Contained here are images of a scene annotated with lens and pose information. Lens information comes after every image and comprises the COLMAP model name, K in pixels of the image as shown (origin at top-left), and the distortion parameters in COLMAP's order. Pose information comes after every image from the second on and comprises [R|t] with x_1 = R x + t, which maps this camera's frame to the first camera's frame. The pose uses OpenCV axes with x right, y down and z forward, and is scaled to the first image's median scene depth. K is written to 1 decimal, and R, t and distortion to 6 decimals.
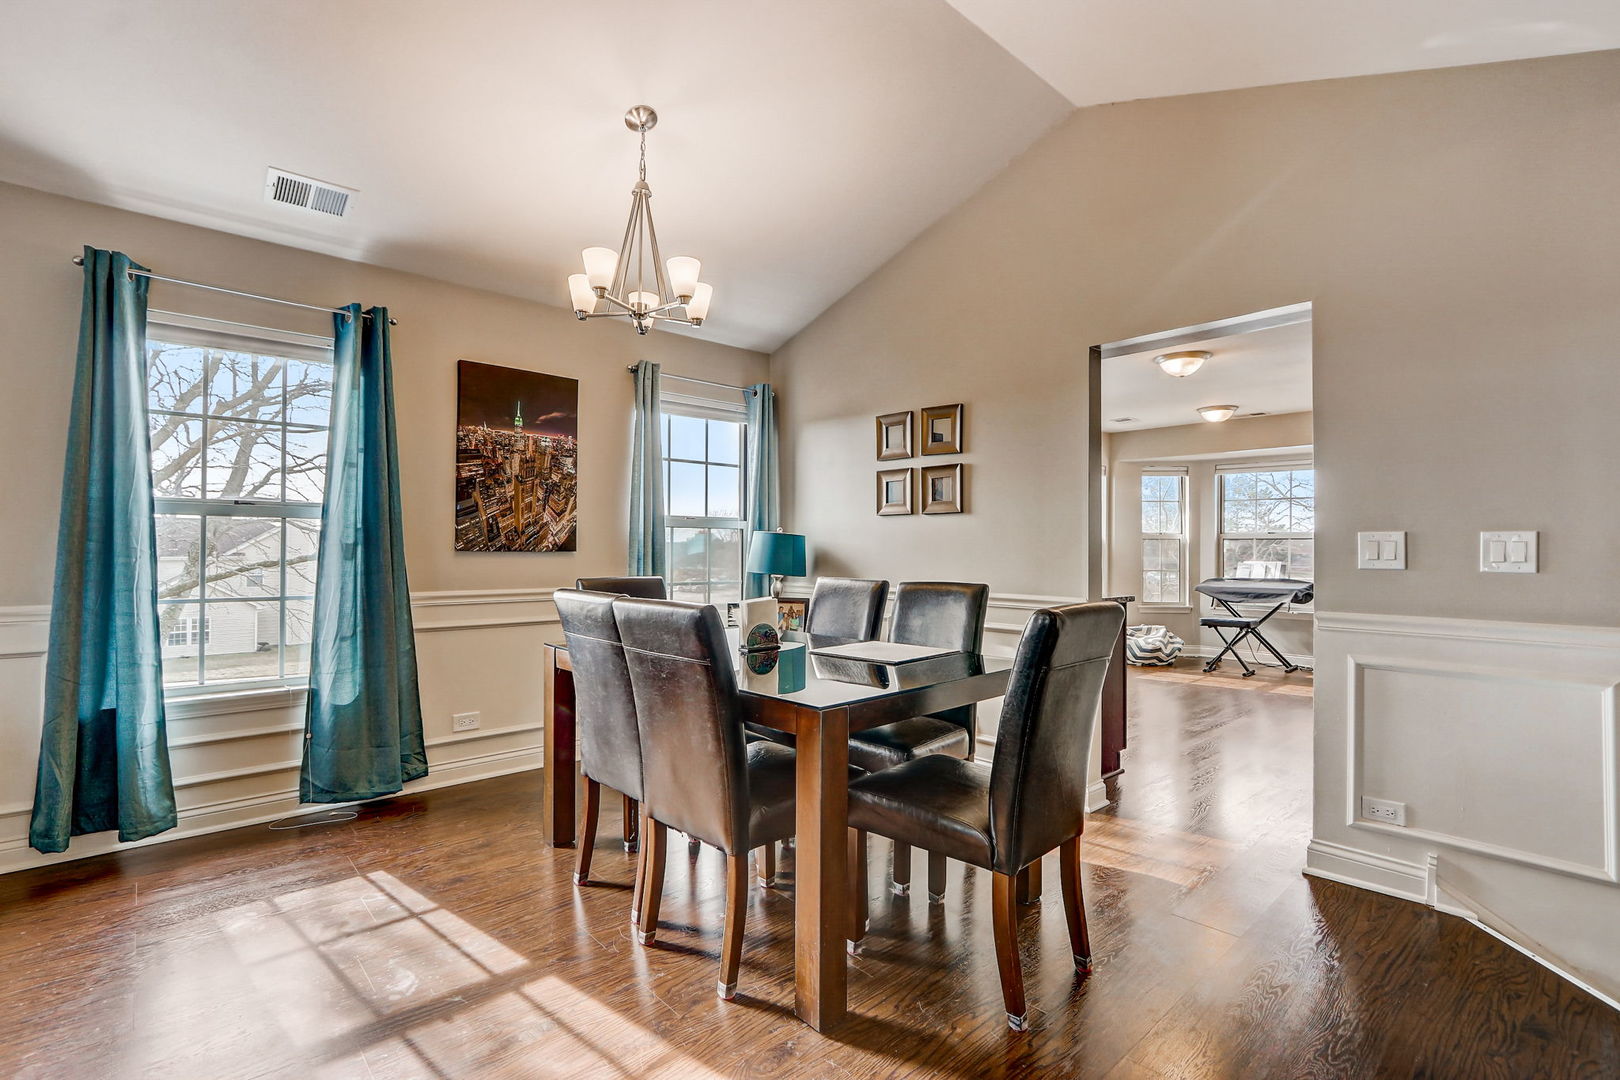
lens RADIAL K [[742.7, 0, 793.4], [0, 742.7, 541.8], [0, 0, 1]] dist [-0.013323, 0.000230]
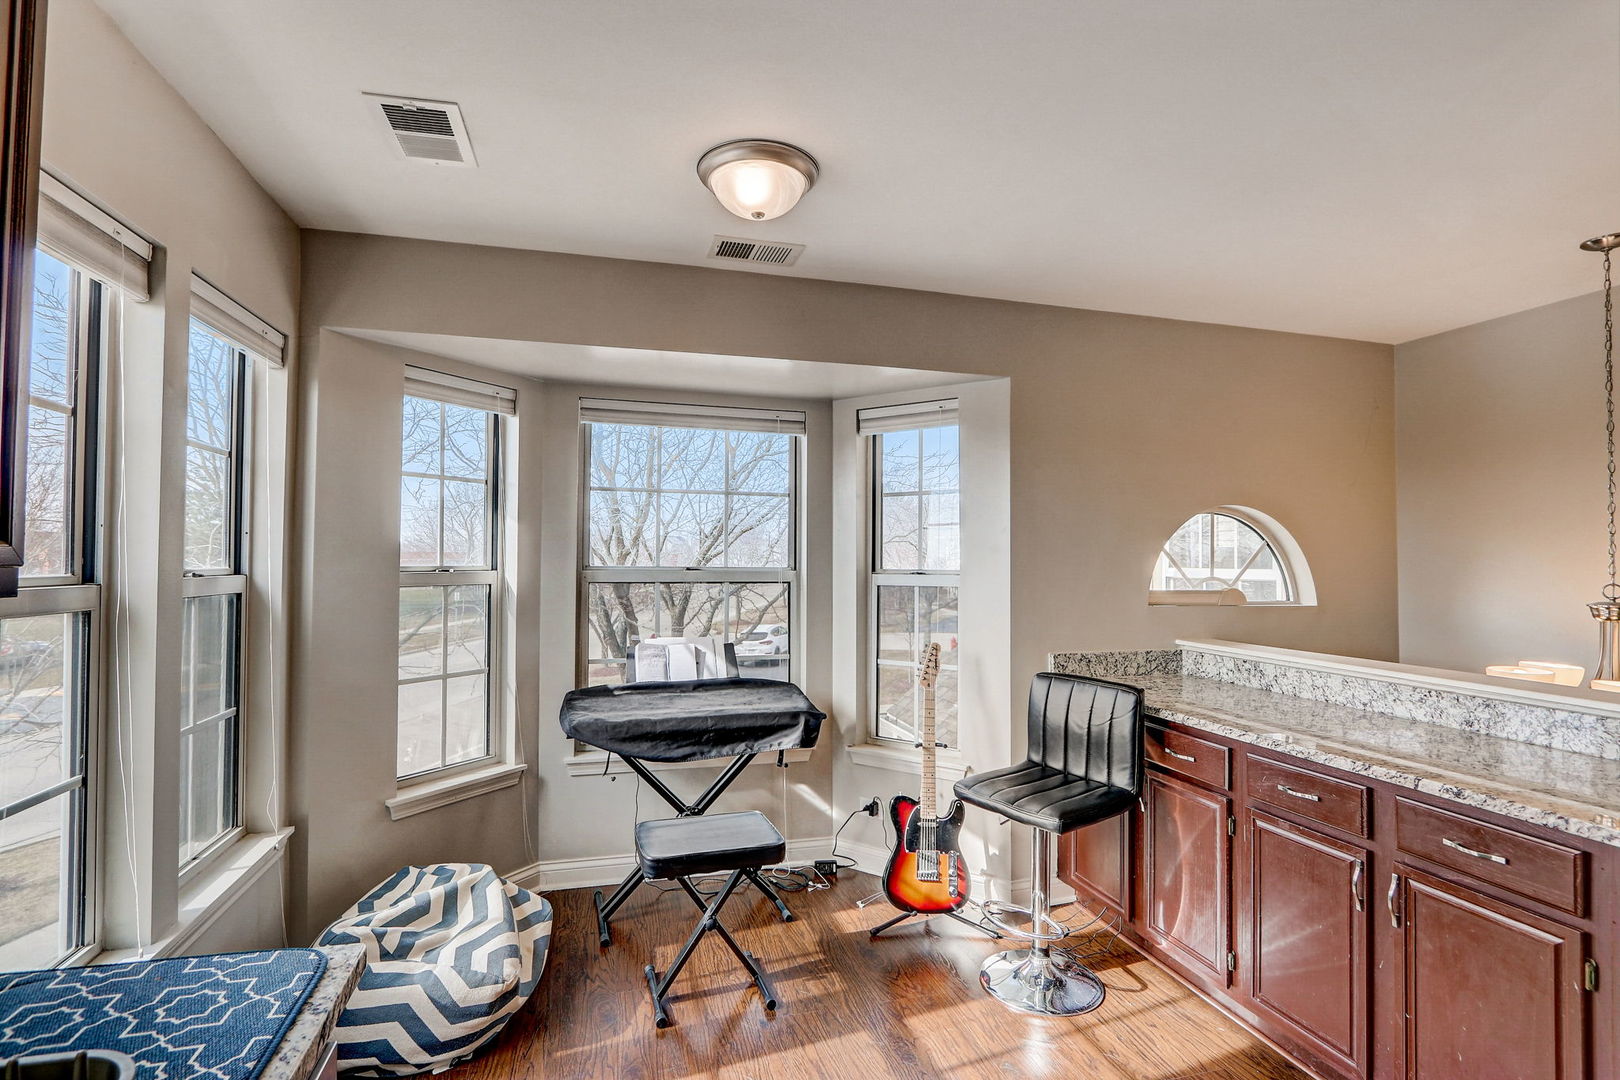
lens RADIAL K [[778.6, 0, 808.3], [0, 778.6, 545.0], [0, 0, 1]] dist [-0.014671, 0.000240]
pose [[0.435031, 0.014066, 0.900305, 0.267030], [-0.015954, 0.999841, -0.007912, -0.024161], [-0.900274, -0.010922, 0.435187, 0.752050]]
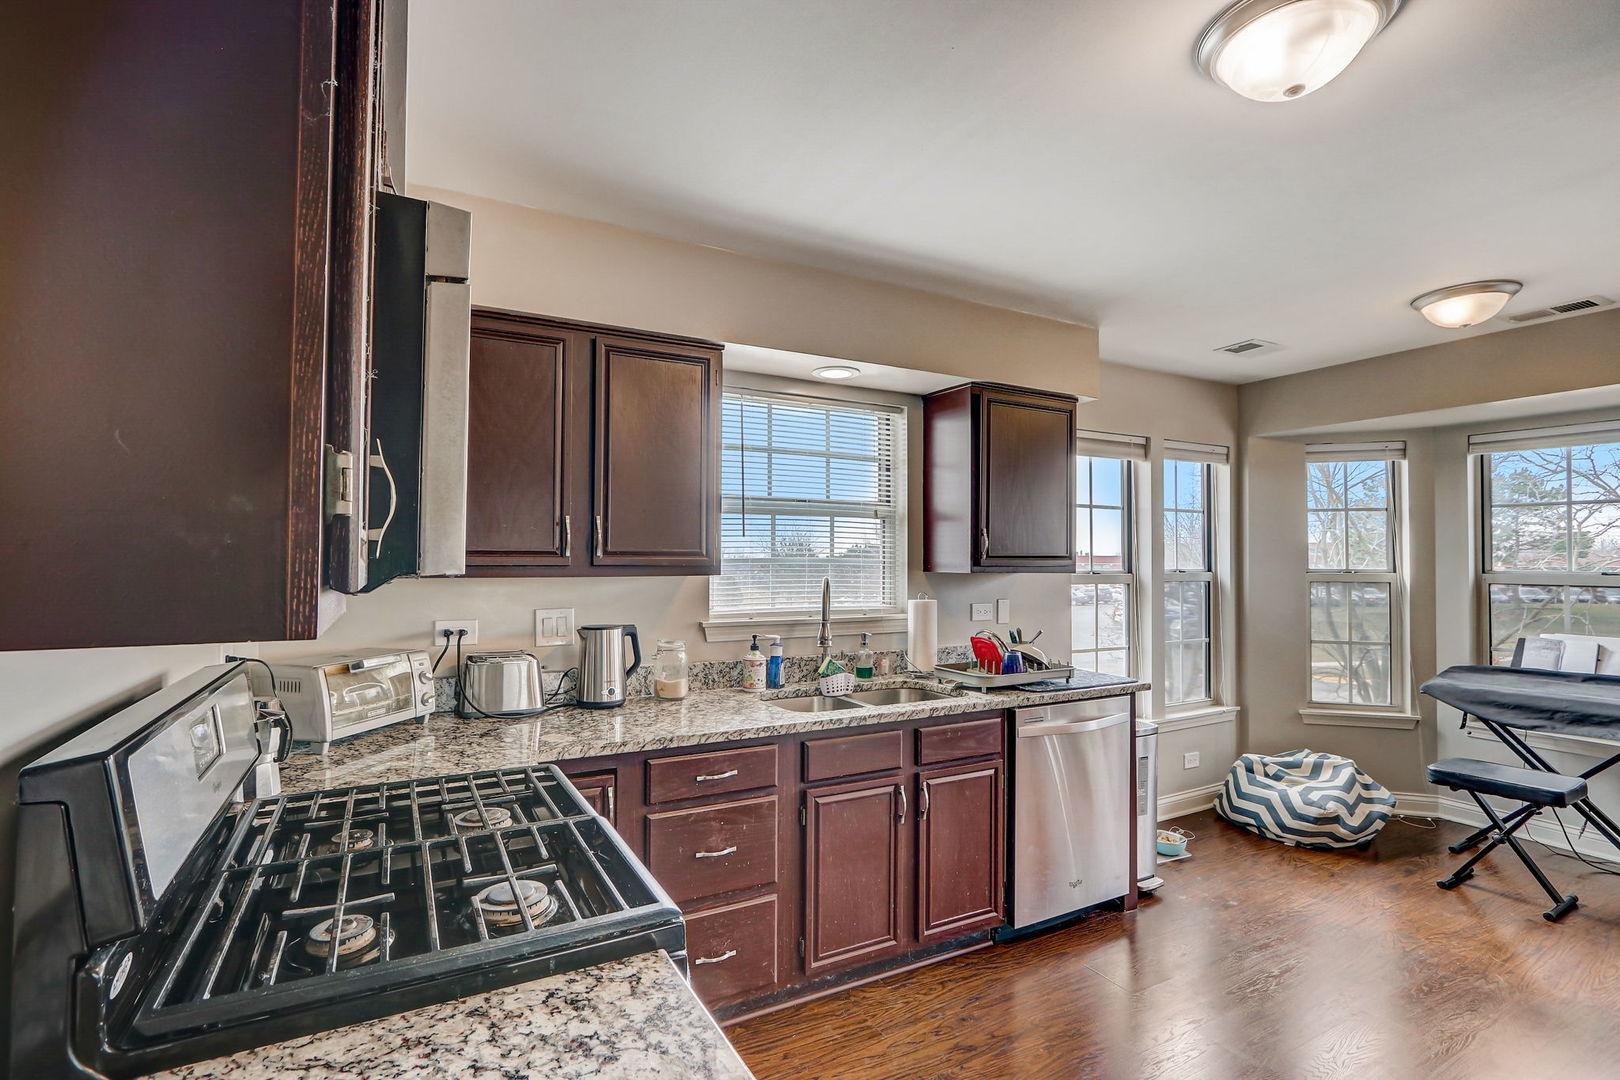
lens RADIAL K [[742.7, 0, 793.4], [0, 742.7, 541.8], [0, 0, 1]] dist [-0.013323, 0.000230]
pose [[0.971734, -0.007644, -0.235954, 0.261459], [0.003914, 0.999860, -0.016274, -0.026825], [0.236045, 0.014891, 0.971628, 0.441164]]
